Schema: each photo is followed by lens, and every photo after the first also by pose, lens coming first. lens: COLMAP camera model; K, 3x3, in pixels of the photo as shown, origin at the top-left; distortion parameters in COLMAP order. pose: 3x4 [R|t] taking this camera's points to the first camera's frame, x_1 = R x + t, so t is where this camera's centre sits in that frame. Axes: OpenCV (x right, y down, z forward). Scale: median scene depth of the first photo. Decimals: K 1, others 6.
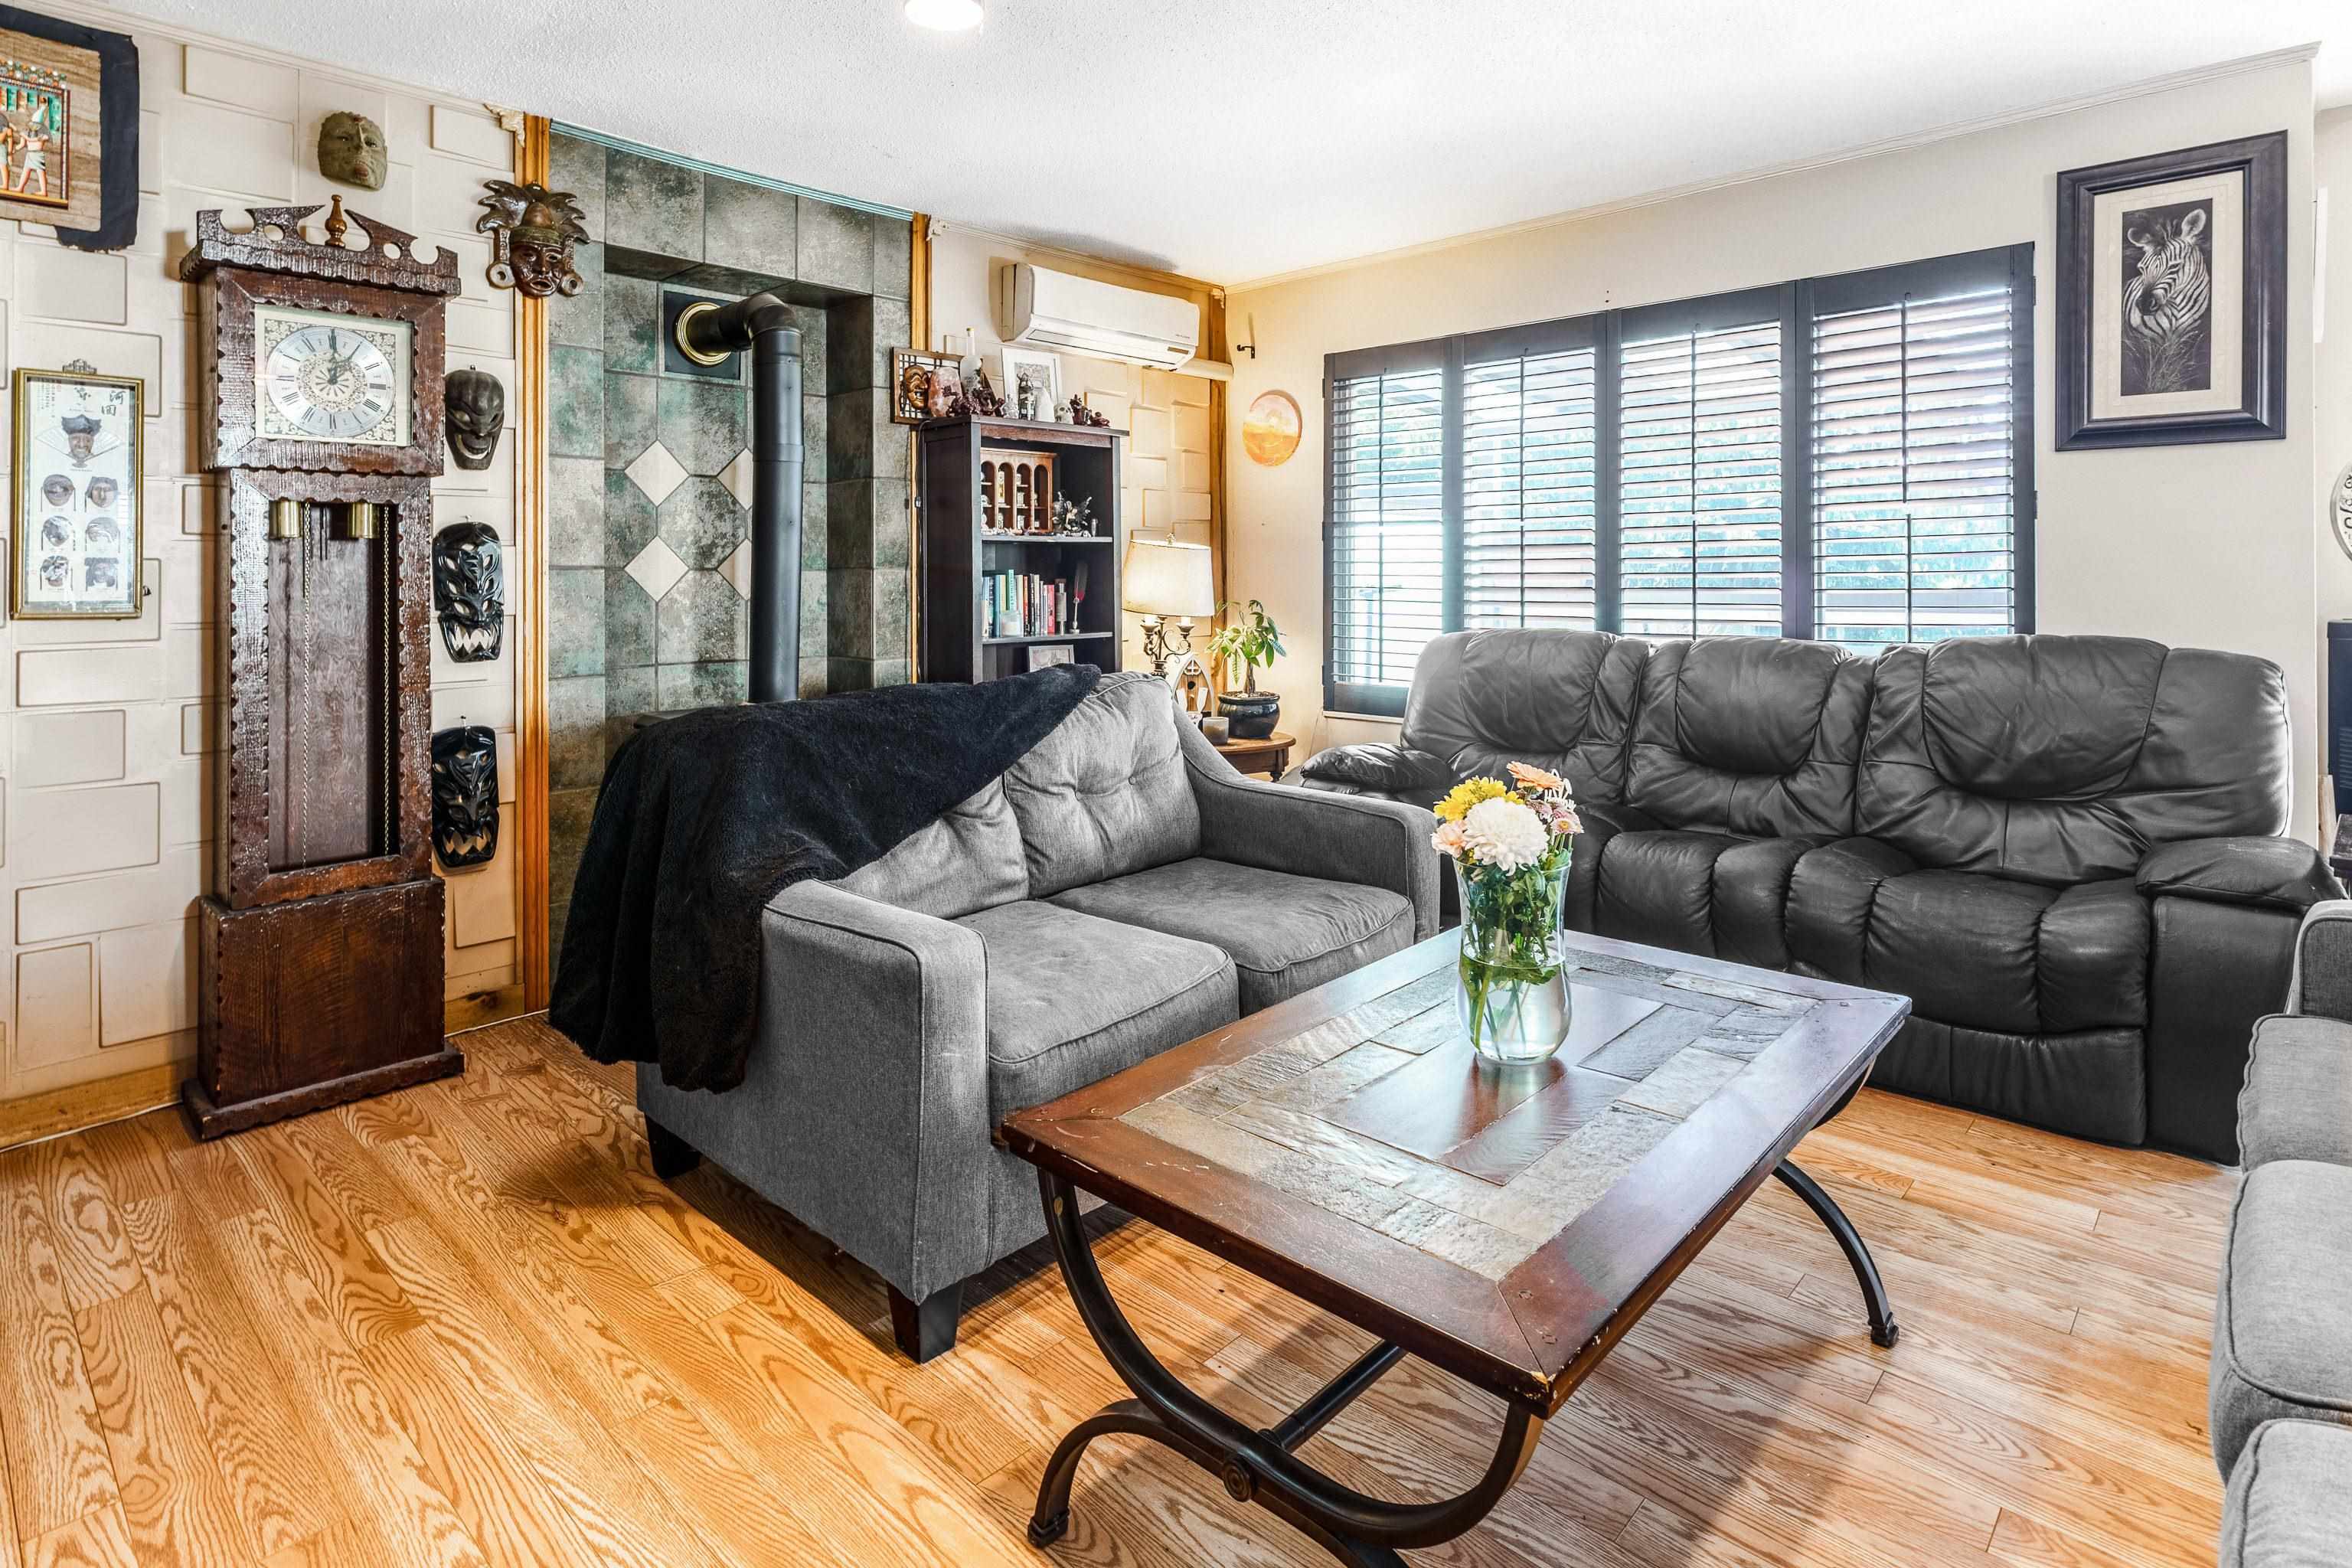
lens RADIAL K [[1208.1, 0, 1143.1], [0, 1208.1, 561.3], [0, 0, 1]] dist [0.005324, -0.001205]
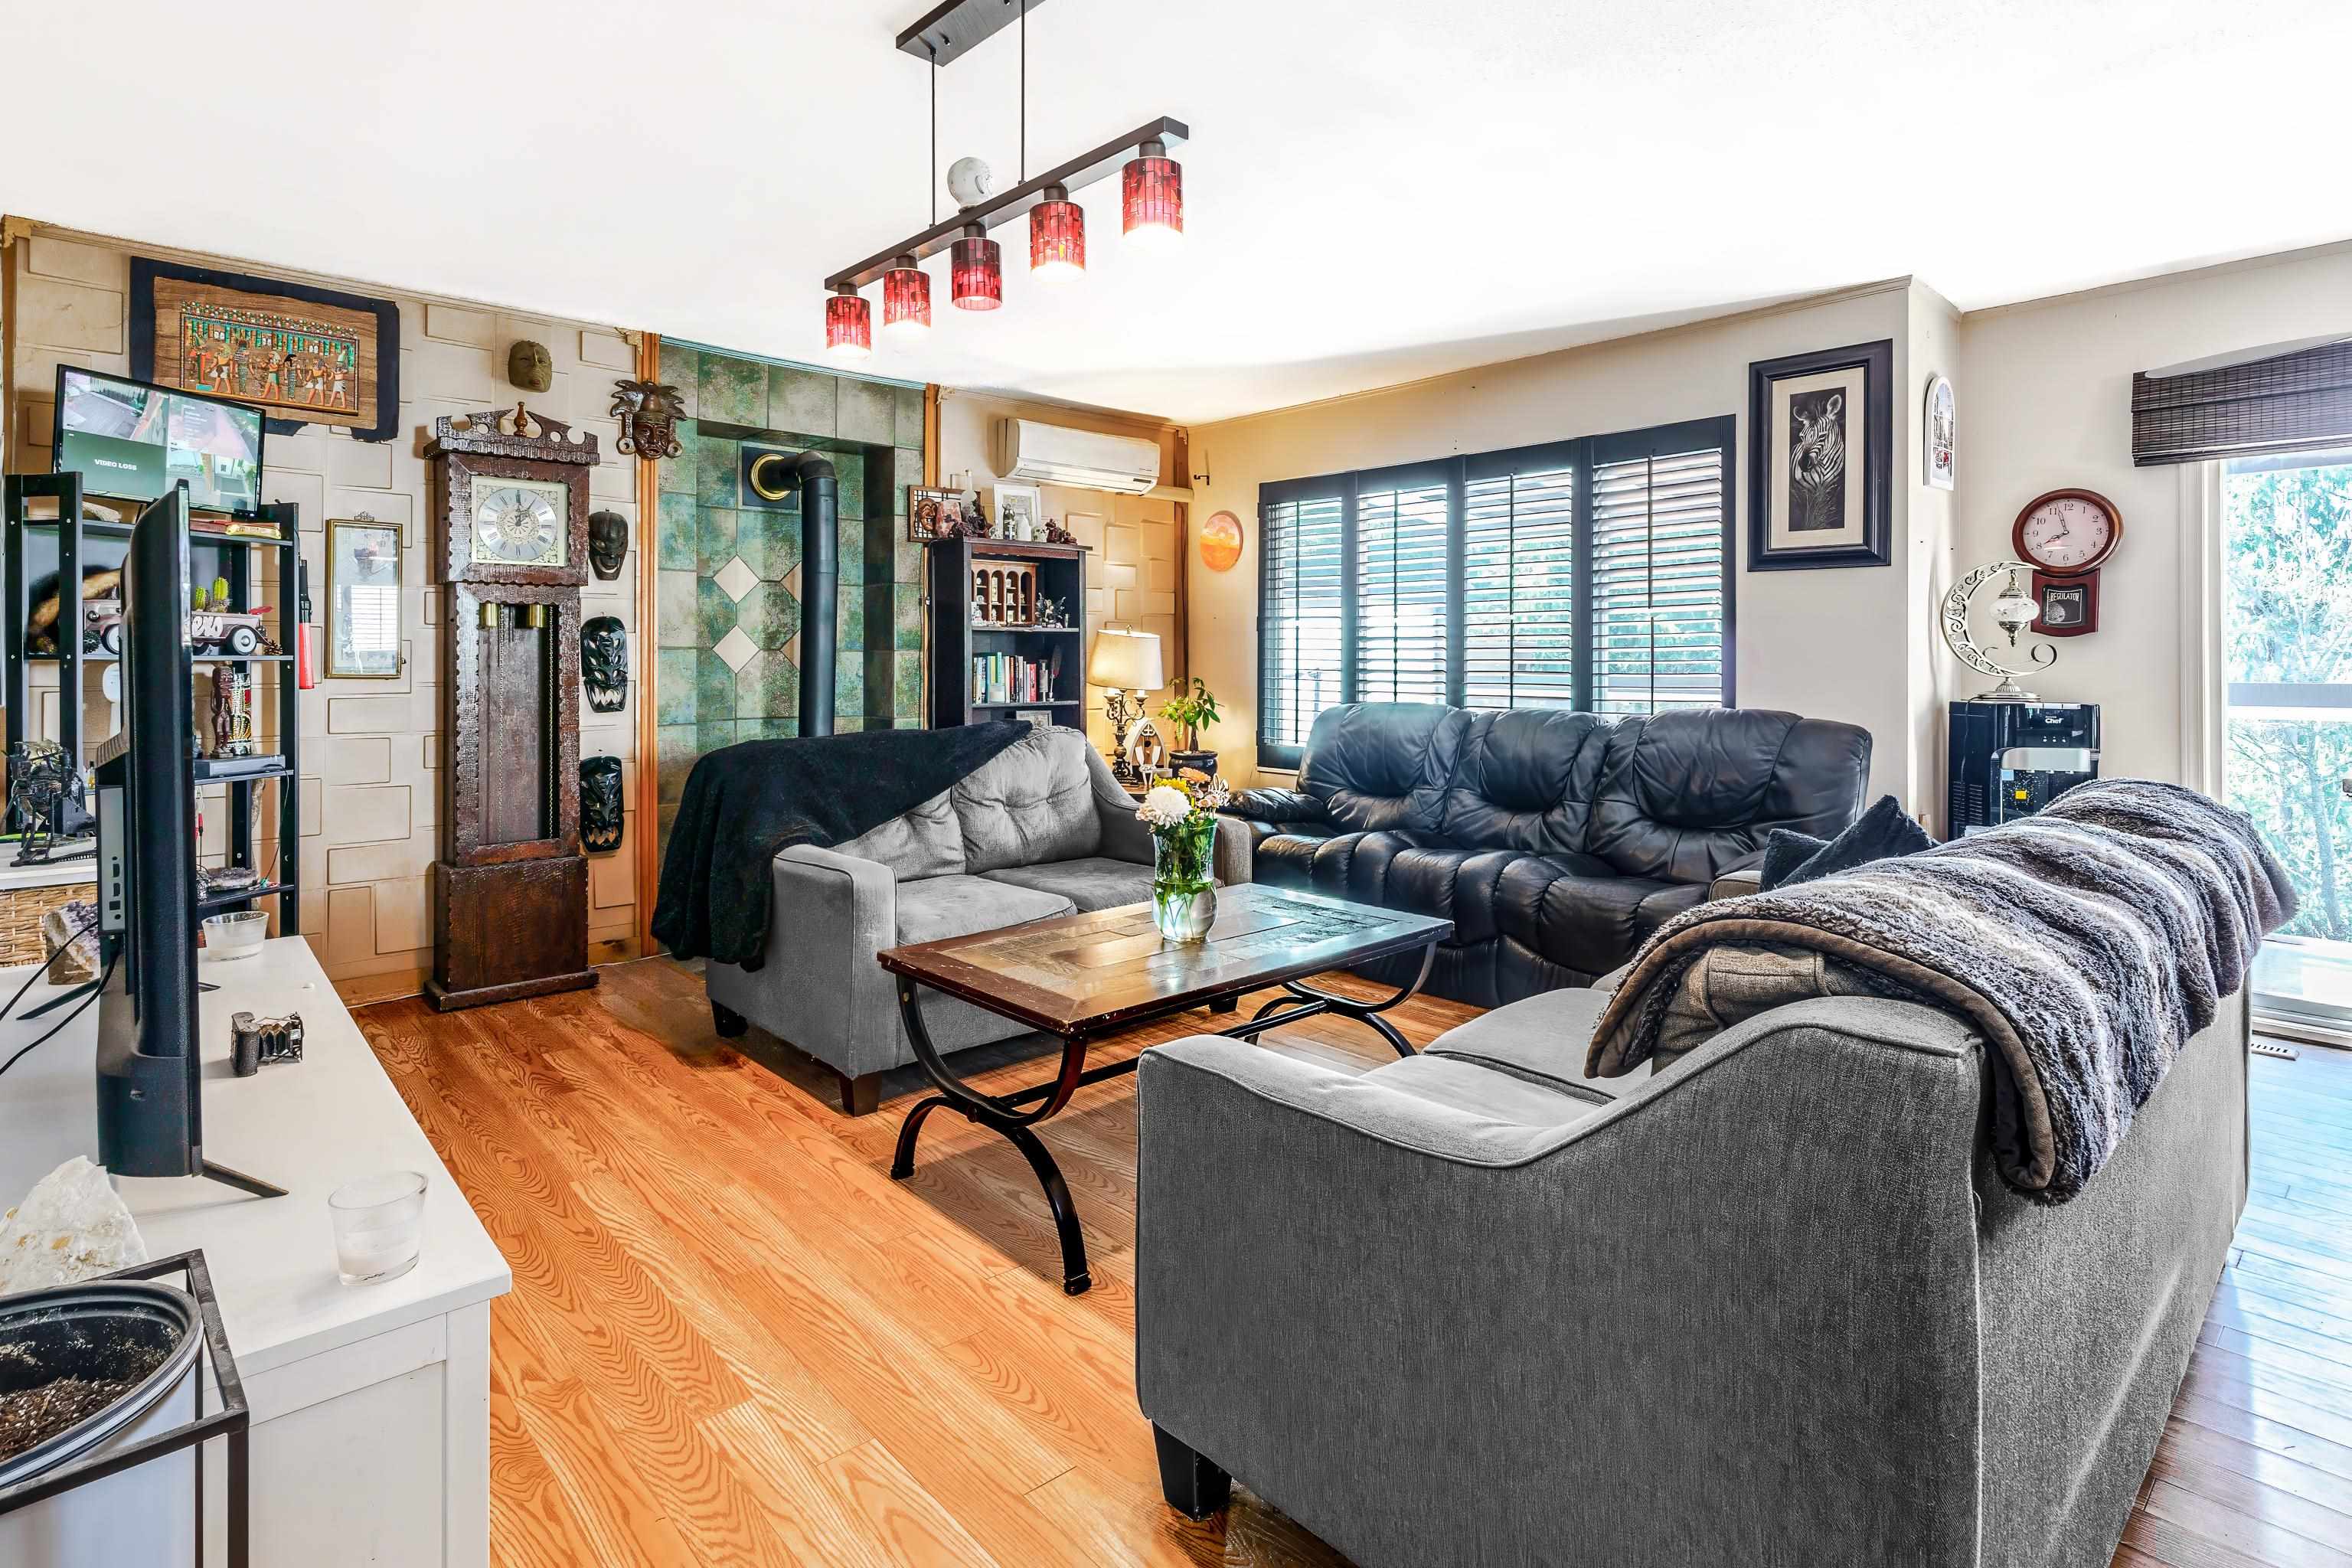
lens RADIAL K [[1167.9, 0, 1148.7], [0, 1167.9, 657.9], [0, 0, 1]] dist [-0.000289, -0.000026]
pose [[0.997155, 0.010052, -0.074708, 0.199996], [-0.009116, 0.999876, 0.012849, -0.006279], [0.074828, -0.012131, 0.997123, -0.350416]]
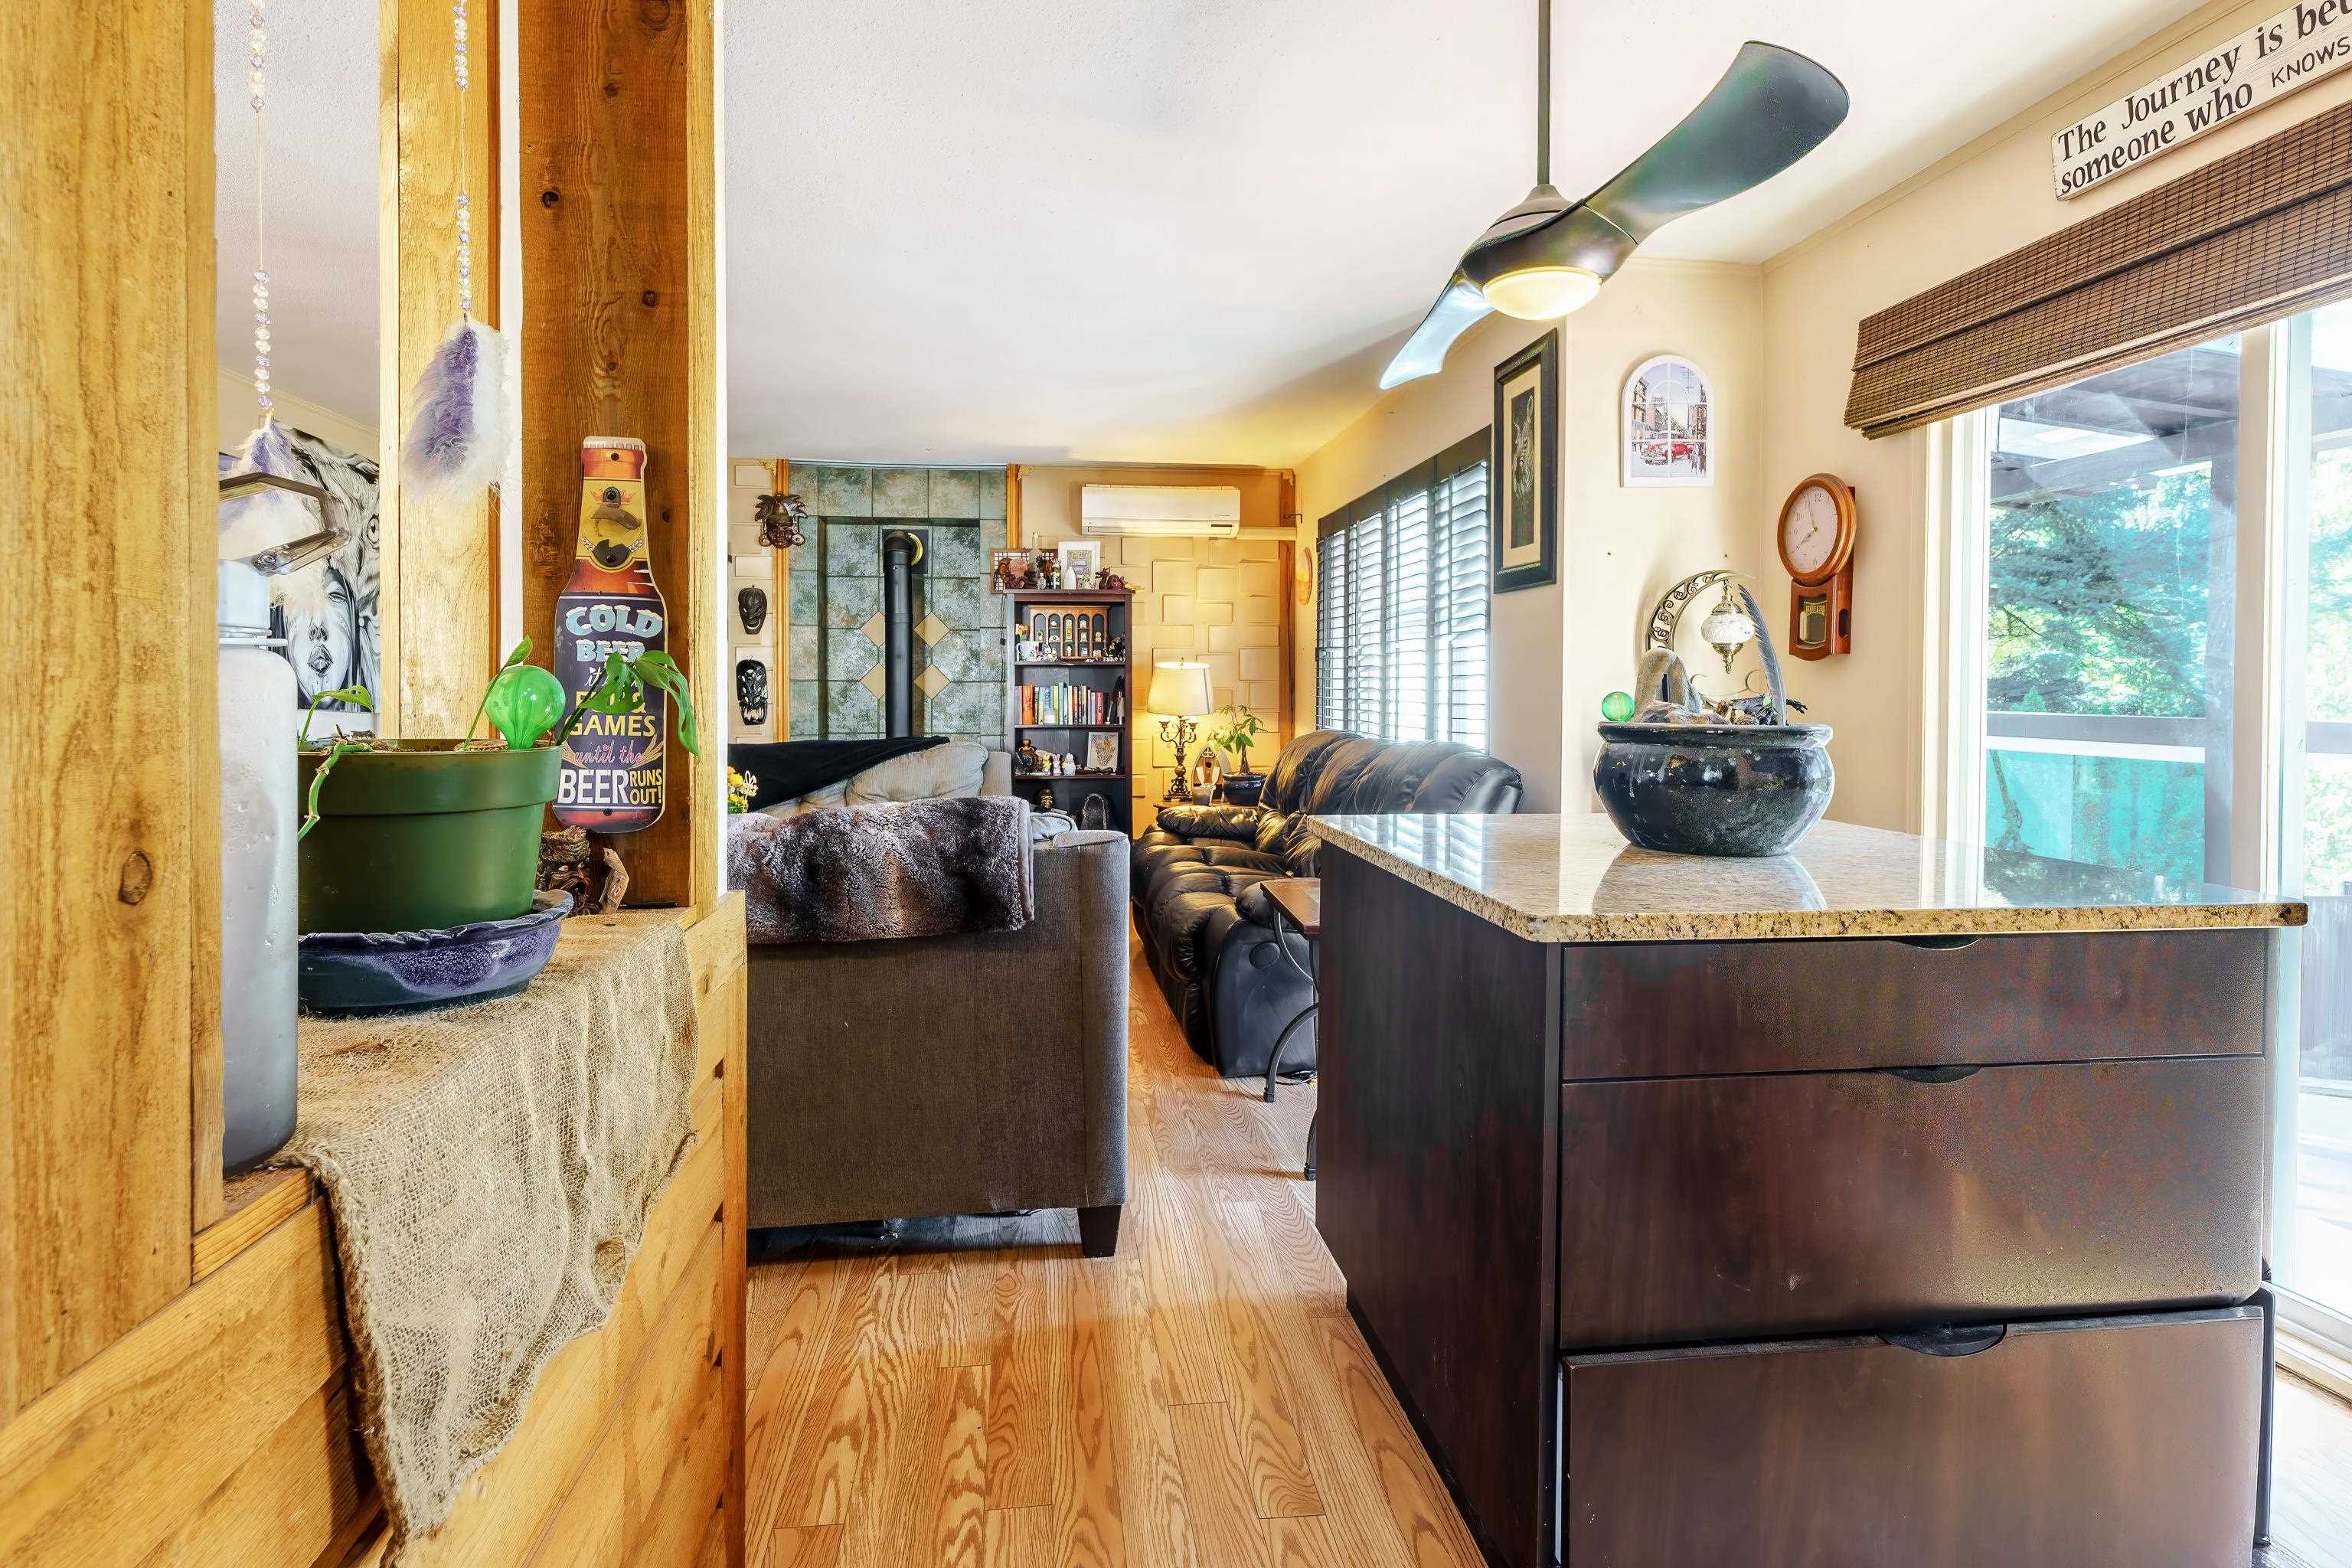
lens RADIAL K [[1184.6, 0, 1167.2], [0, 1184.6, 680.5], [0, 0, 1]] dist [0.011766, -0.000887]
pose [[0.779321, 0.005394, -0.626602, 1.308446], [0.001124, 0.999949, 0.010006, -0.014406], [0.626624, -0.008502, 0.779276, -0.160183]]
